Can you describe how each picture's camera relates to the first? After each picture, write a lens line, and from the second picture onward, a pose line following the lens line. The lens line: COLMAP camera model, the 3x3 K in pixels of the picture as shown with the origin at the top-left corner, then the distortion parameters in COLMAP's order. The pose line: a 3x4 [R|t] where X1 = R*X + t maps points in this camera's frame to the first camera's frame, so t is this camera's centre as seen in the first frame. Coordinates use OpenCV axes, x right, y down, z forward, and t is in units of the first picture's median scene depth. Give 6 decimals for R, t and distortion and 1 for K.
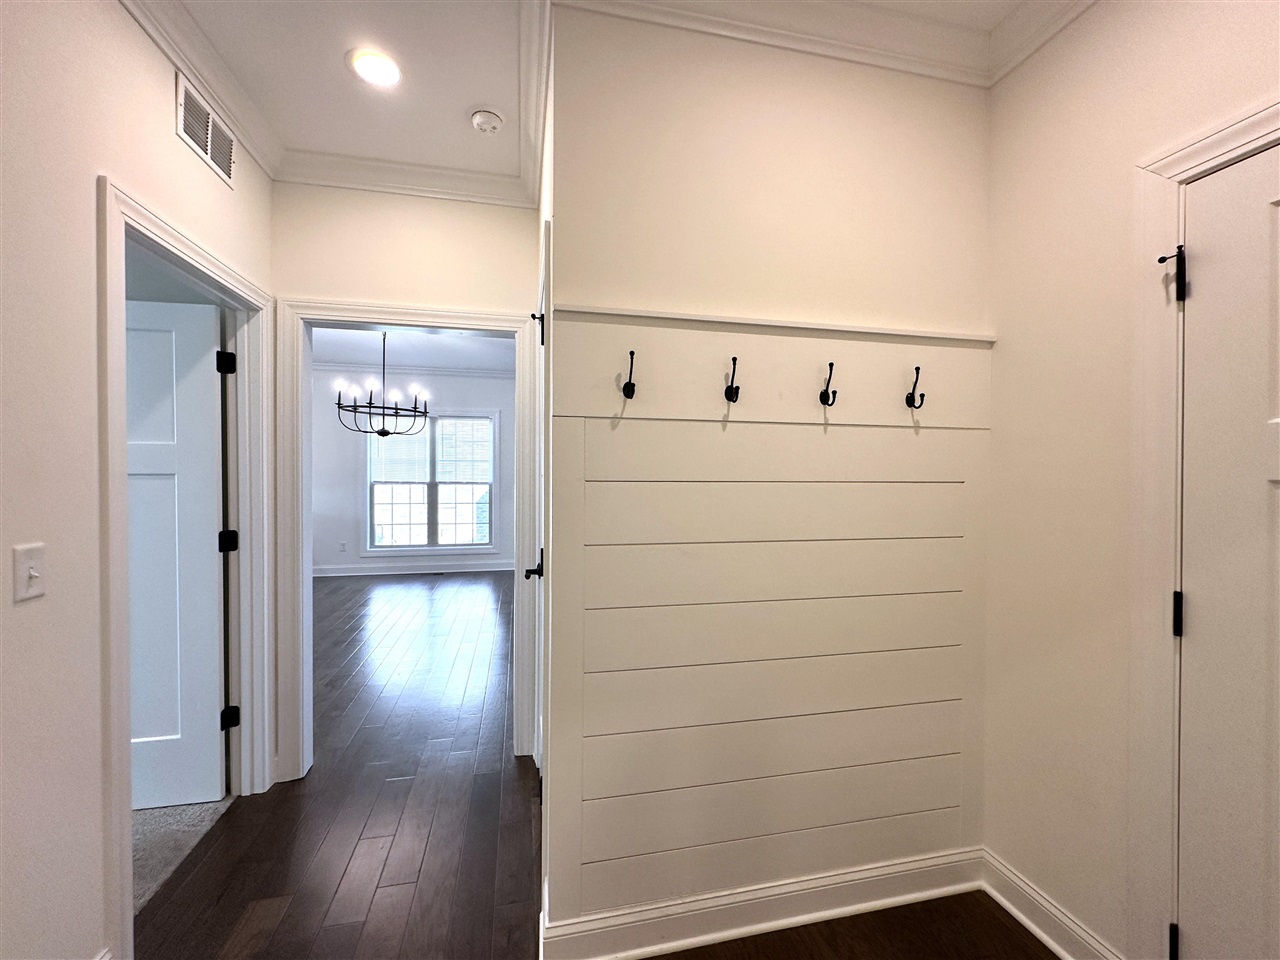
lens RADIAL K [[537.3, 0, 640.0], [0, 537.3, 480.0], [0, 0, 1]] dist [-0.002732, 0.000179]
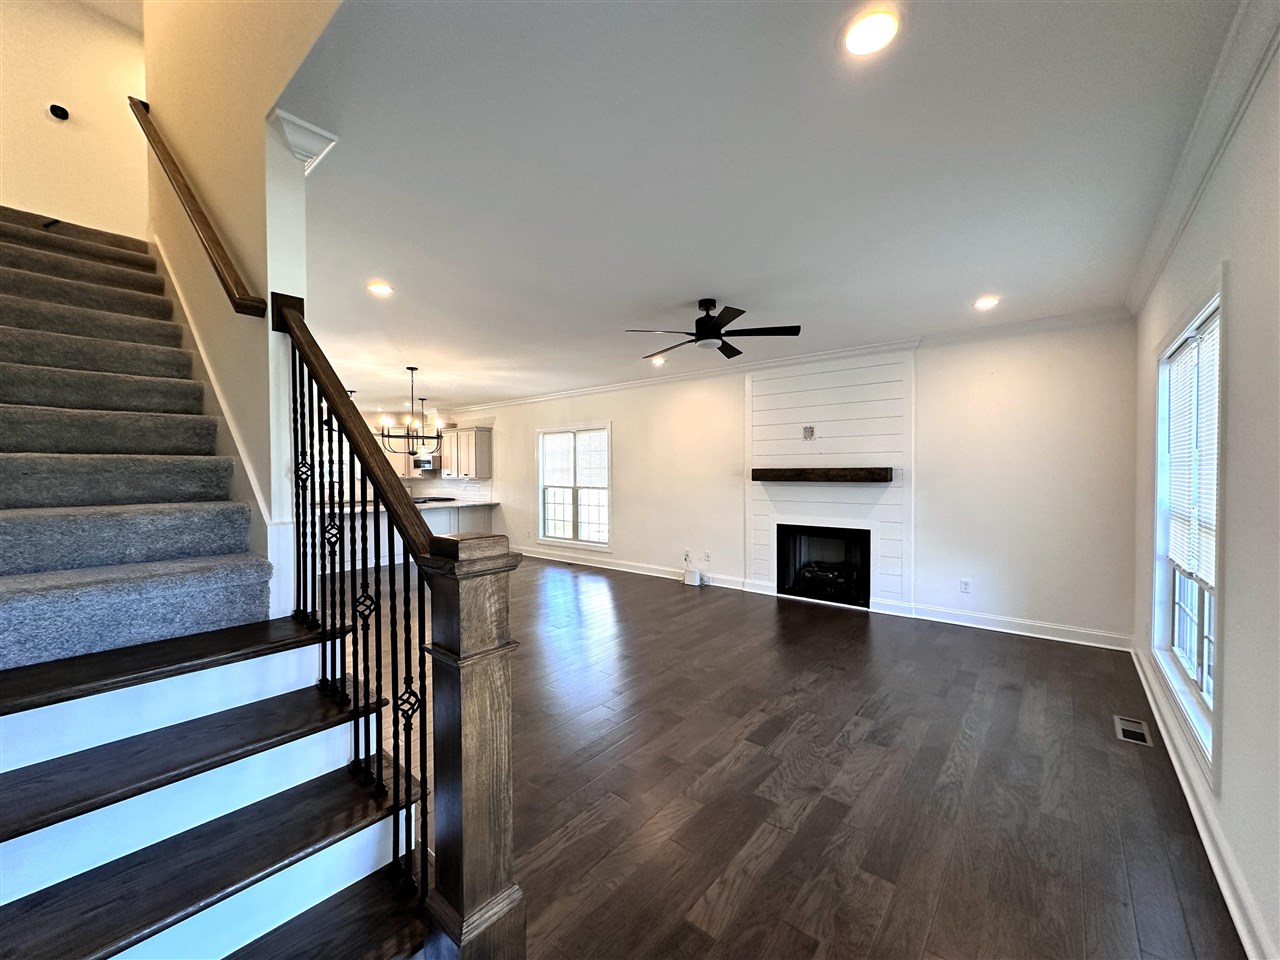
lens RADIAL K [[508.1, 0, 640.0], [0, 508.1, 480.0], [0, 0, 1]] dist [-0.002133, 0.000663]
pose [[0.610487, 0.005135, -0.792009, 0.633522], [-0.002833, 0.999987, 0.004300, -0.017251], [0.792021, -0.000382, 0.610494, 0.451931]]
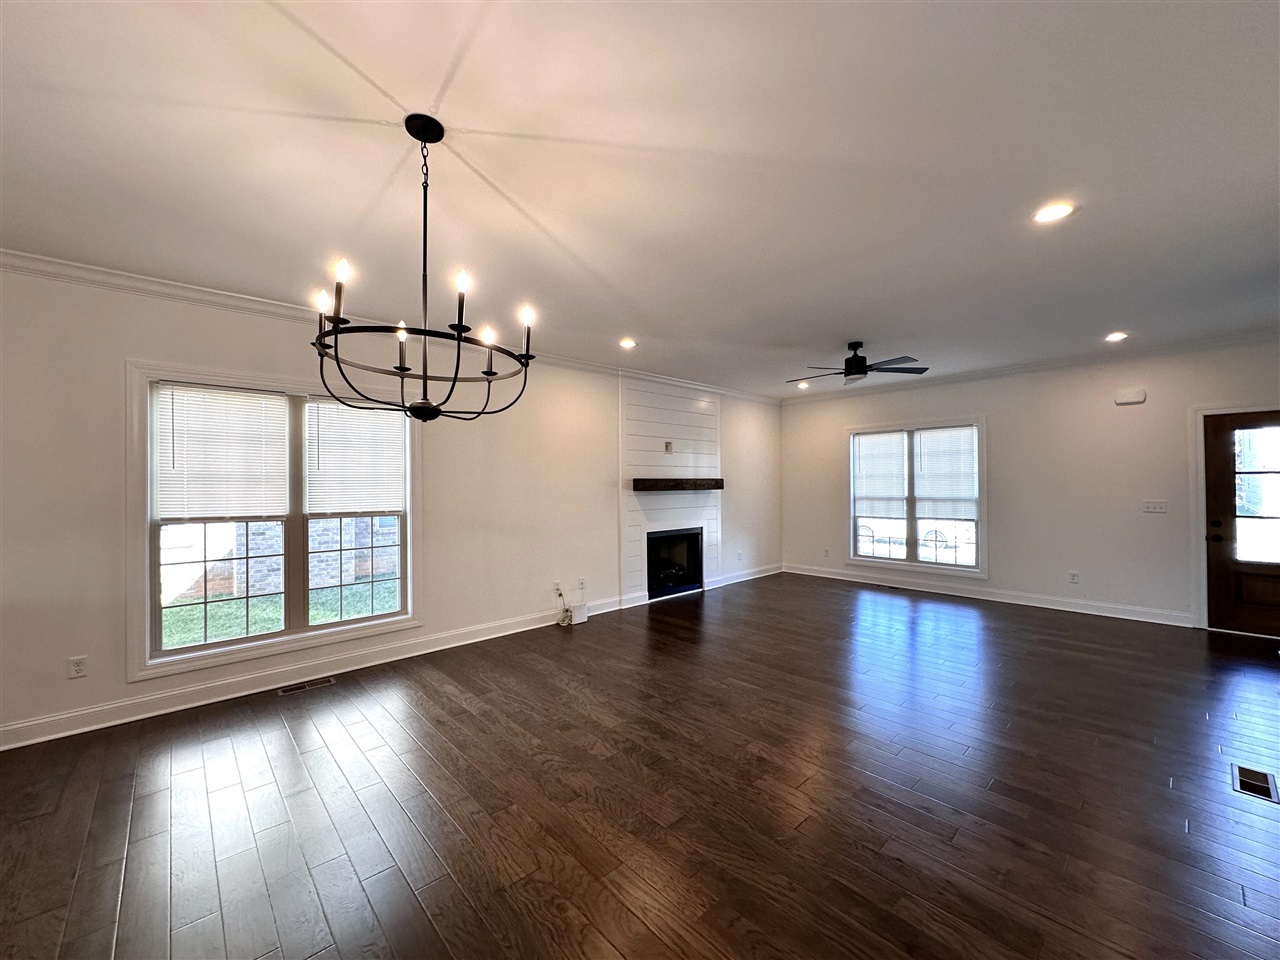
lens RADIAL K [[508.1, 0, 640.0], [0, 508.1, 480.0], [0, 0, 1]] dist [-0.002133, 0.000663]
pose [[0.865745, -0.008841, 0.500407, -0.362799], [0.018907, 0.999708, -0.015048, -0.018146], [-0.500128, 0.022489, 0.865659, 0.398270]]
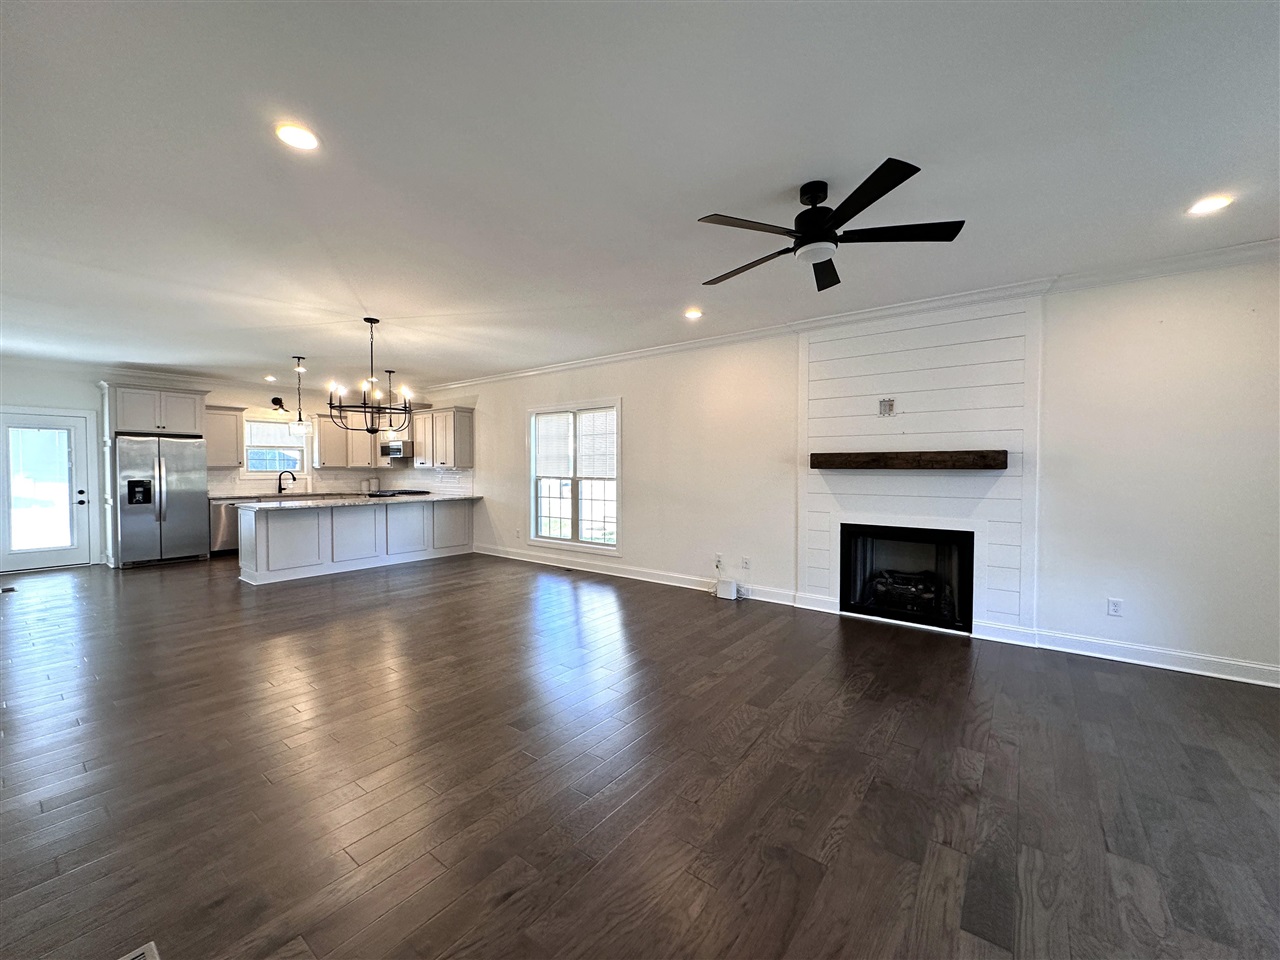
lens RADIAL K [[508.1, 0, 640.0], [0, 508.1, 480.0], [0, 0, 1]] dist [-0.002133, 0.000663]
pose [[0.641003, 0.014527, -0.767400, 0.441280], [-0.008465, 0.999894, 0.011857, -0.003536], [0.767491, -0.001105, 0.641058, 0.518795]]
